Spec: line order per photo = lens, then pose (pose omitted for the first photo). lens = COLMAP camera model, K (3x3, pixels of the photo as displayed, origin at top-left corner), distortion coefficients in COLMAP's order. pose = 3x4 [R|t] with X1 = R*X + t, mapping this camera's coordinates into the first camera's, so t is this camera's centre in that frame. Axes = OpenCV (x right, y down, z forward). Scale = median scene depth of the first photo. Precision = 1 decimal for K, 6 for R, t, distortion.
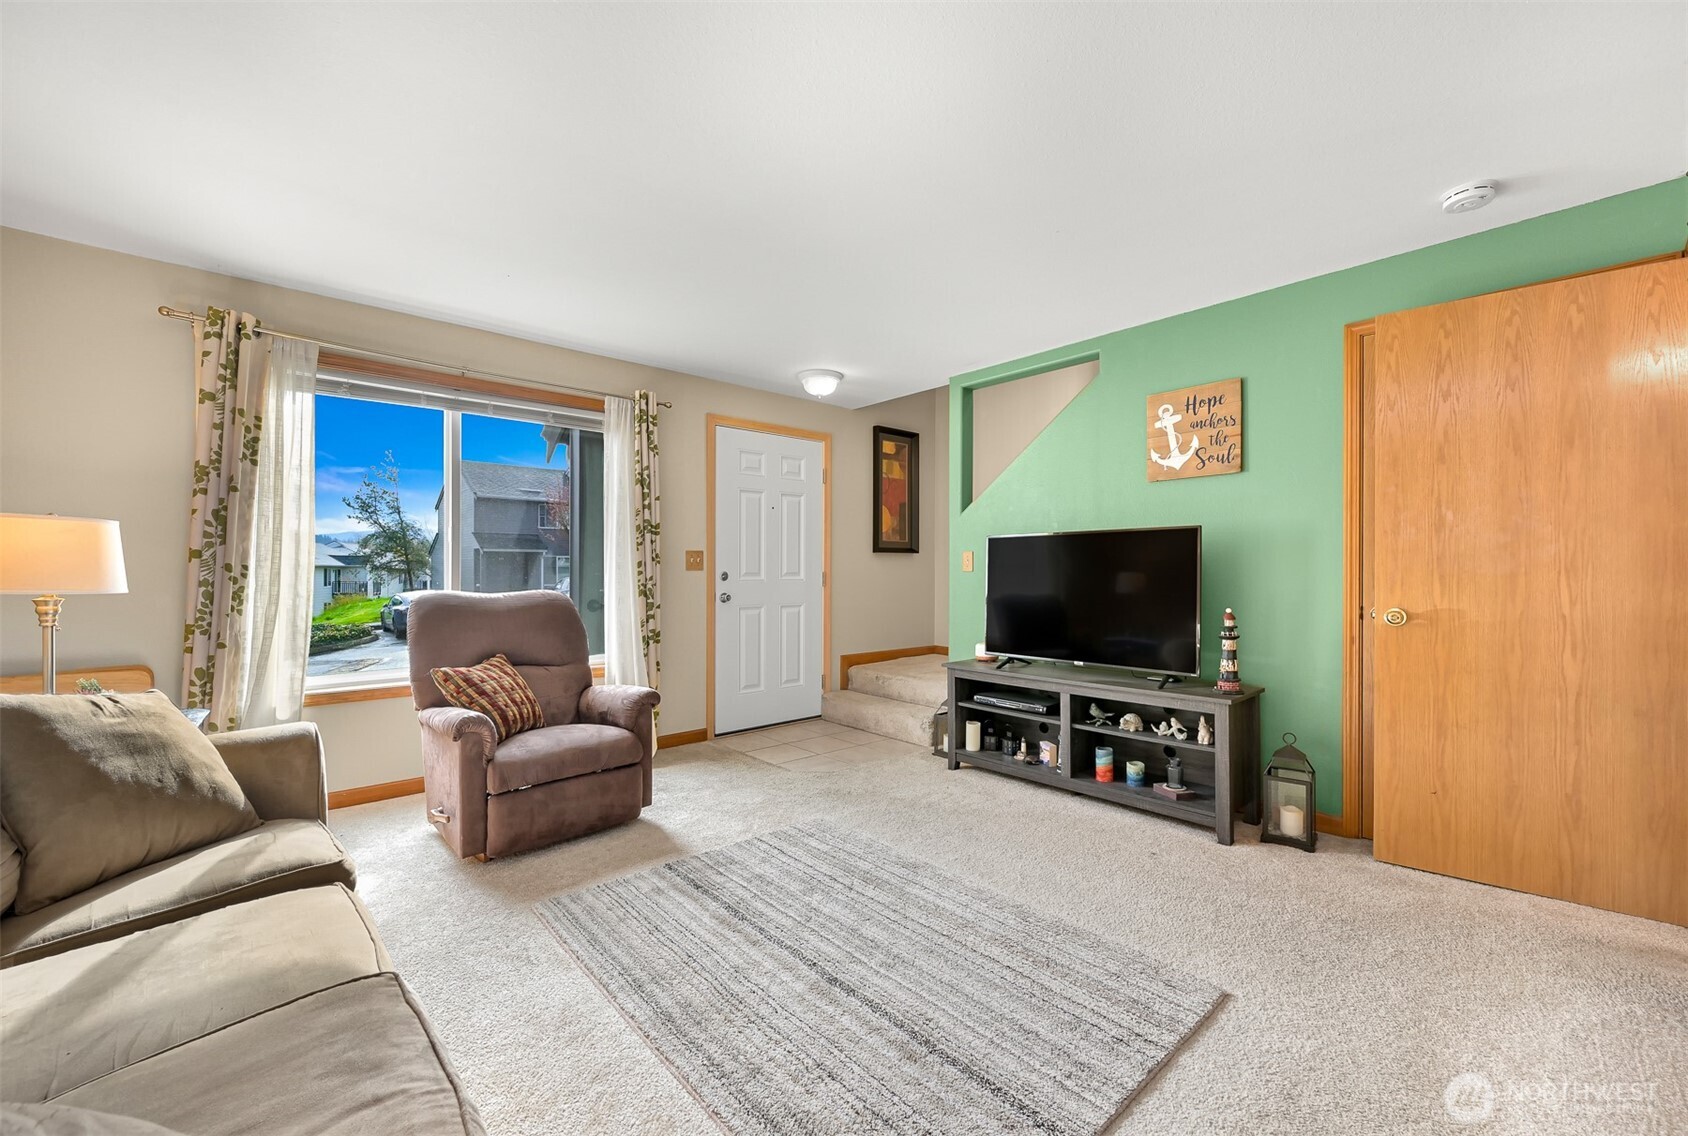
lens RADIAL K [[688.4, 0, 844.0], [0, 688.4, 568.0], [0, 0, 1]] dist [0.001893, 0.000285]
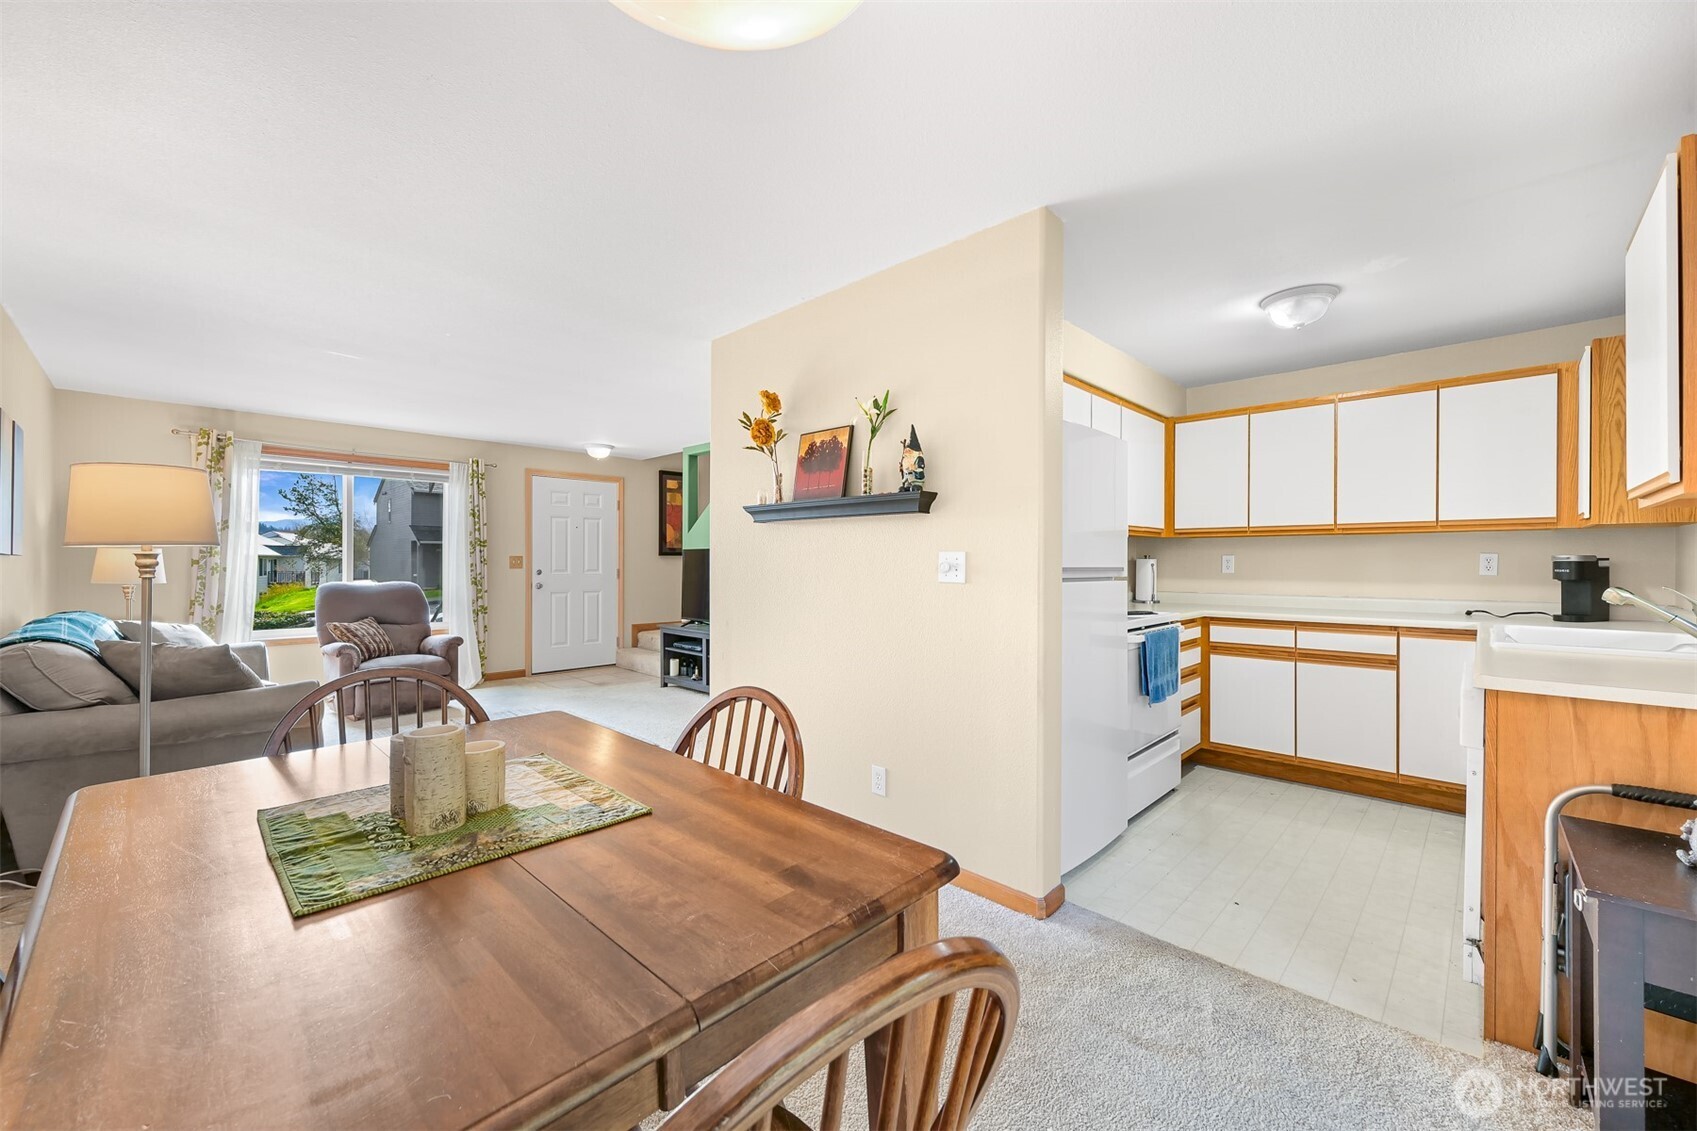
lens RADIAL K [[665.9, 0, 853.5], [0, 665.9, 561.8], [0, 0, 1]] dist [-0.000297, -0.000065]
pose [[0.996559, 0.002423, 0.082849, 0.495363], [-0.002843, 0.999984, 0.004960, -0.025243], [-0.082836, -0.005178, 0.996550, -0.675338]]
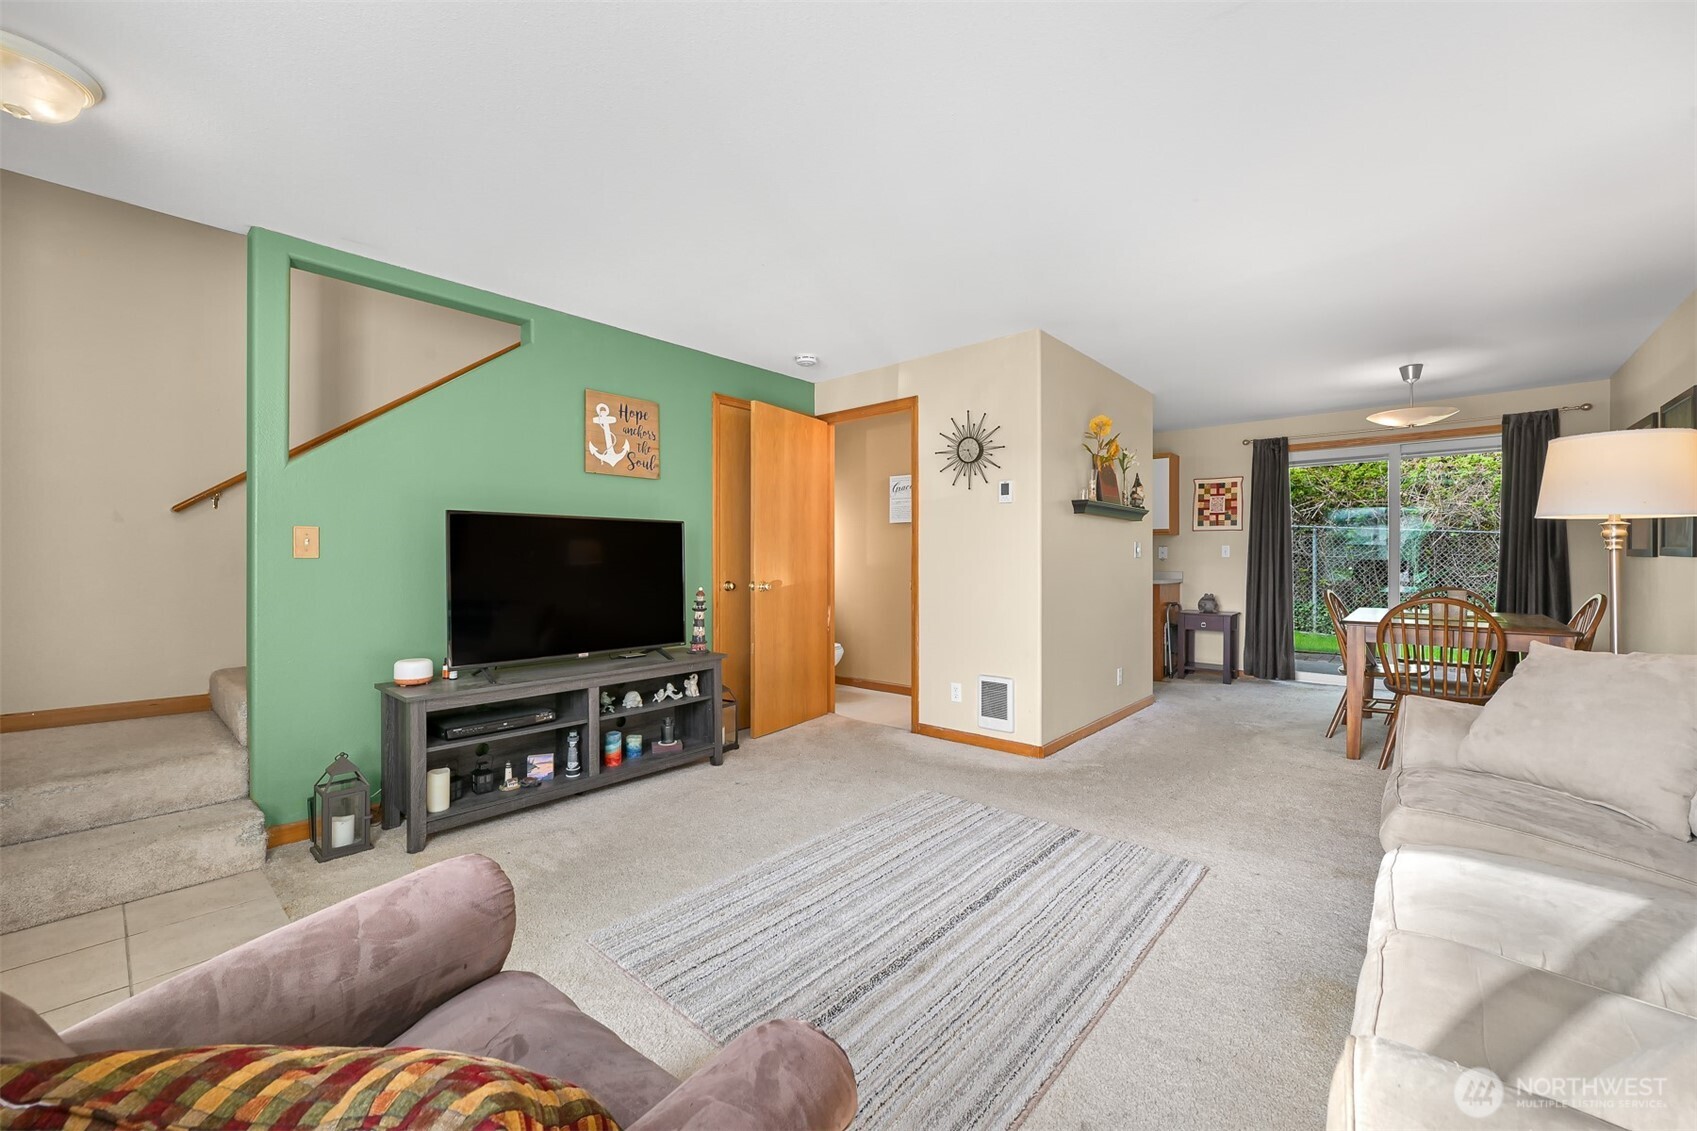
lens RADIAL K [[668.0, 0, 848.6], [0, 668.0, 555.9], [0, 0, 1]] dist [-0.000840, -0.000070]
pose [[-0.124079, 0.005819, 0.992255, -0.561226], [-0.005182, 0.999965, -0.006512, 0.005001], [-0.992259, -0.005950, -0.124044, 0.680405]]
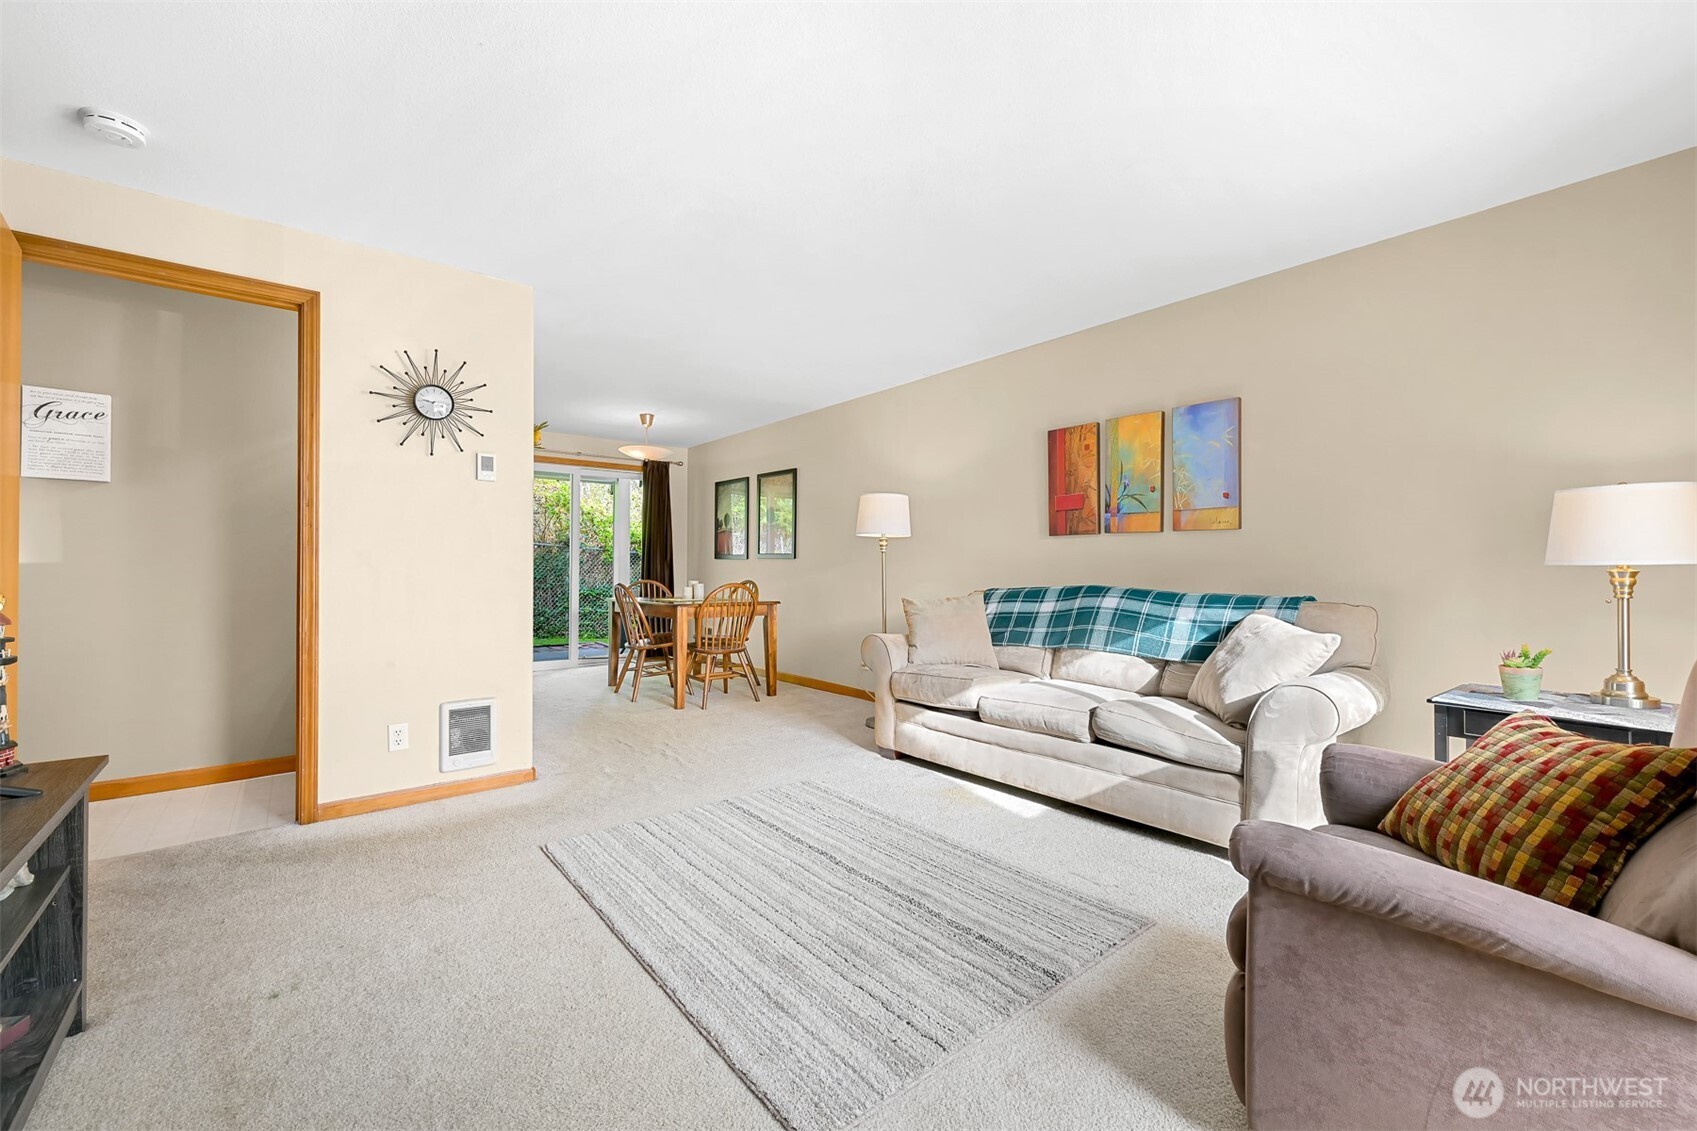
lens RADIAL K [[679.3, 0, 844.7], [0, 679.3, 562.3], [0, 0, 1]] dist [-0.000820, 0.000040]
pose [[-0.999294, -0.000648, 0.037564, -0.053068], [-0.001194, 0.999894, -0.014516, 0.027770], [-0.037550, -0.014550, -0.999189, 1.132607]]
